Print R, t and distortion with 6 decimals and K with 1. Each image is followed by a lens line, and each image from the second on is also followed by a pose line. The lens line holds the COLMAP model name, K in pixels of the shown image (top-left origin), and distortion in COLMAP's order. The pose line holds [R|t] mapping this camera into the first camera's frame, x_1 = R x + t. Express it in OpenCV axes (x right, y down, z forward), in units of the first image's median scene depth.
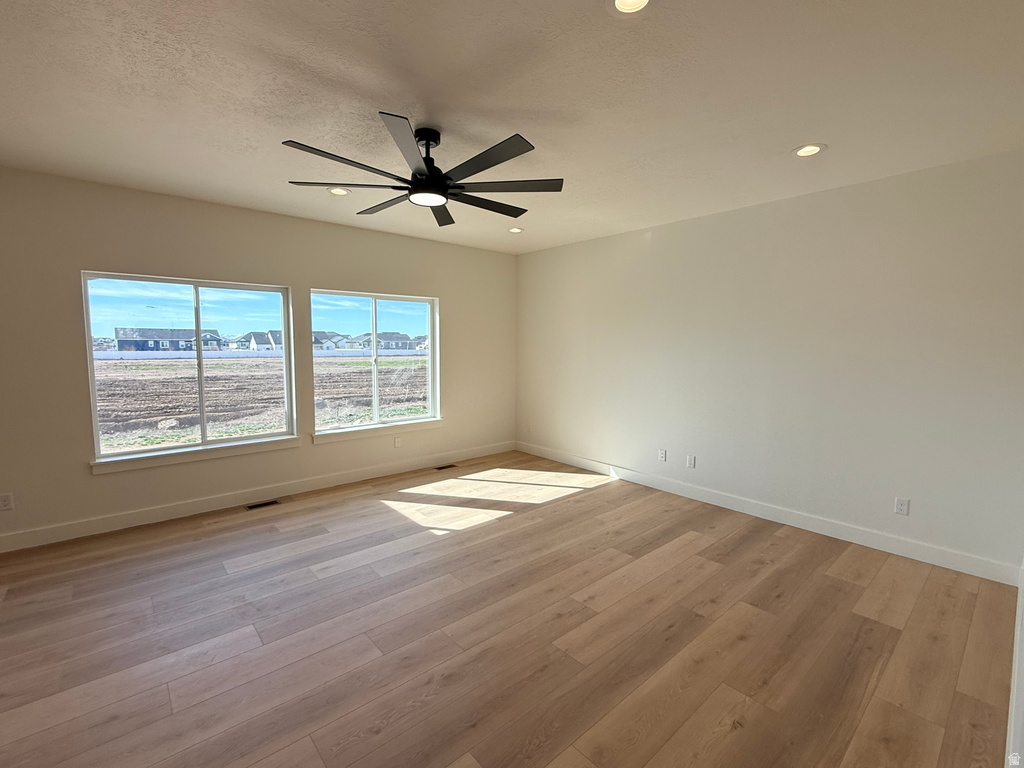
lens RADIAL K [[458.9, 0, 516.3], [0, 458.9, 378.0], [0, 0, 1]] dist [-0.001175, -0.000007]
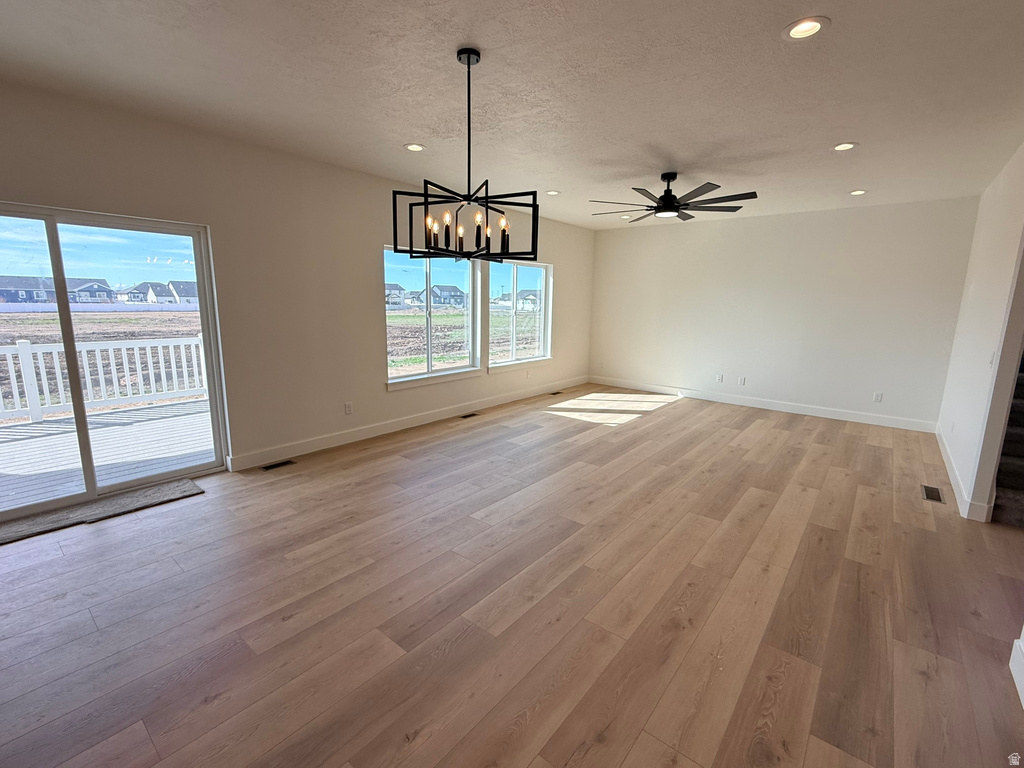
lens RADIAL K [[458.9, 0, 516.2], [0, 458.9, 380.7], [0, 0, 1]] dist [-0.001175, -0.000007]
pose [[0.985993, -0.016904, 0.165927, -0.592970], [0.000262, 0.995007, 0.099809, 0.028229], [-0.166786, -0.098367, 0.981074, -0.356023]]
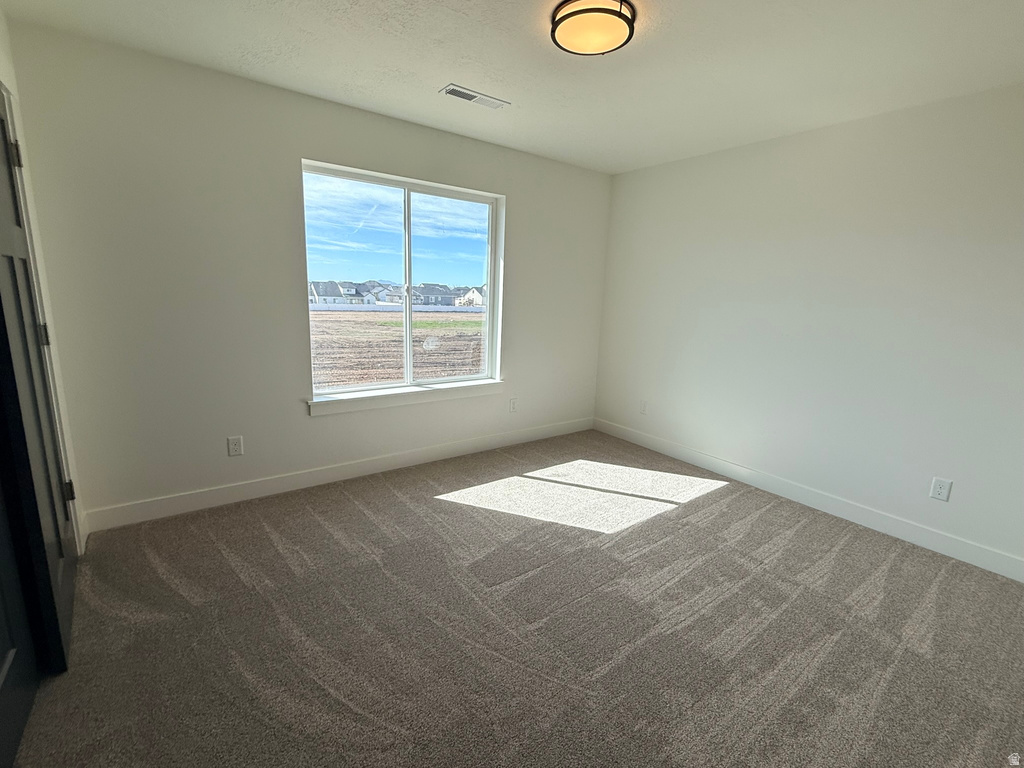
lens RADIAL K [[458.9, 0, 514.6], [0, 458.9, 385.3], [0, 0, 1]] dist [-0.001175, -0.000007]
pose [[0.995934, 0.037736, -0.081805, -0.107153], [-0.028880, 0.993855, 0.106858, 0.025593], [0.085335, -0.104061, 0.990903, 0.387650]]
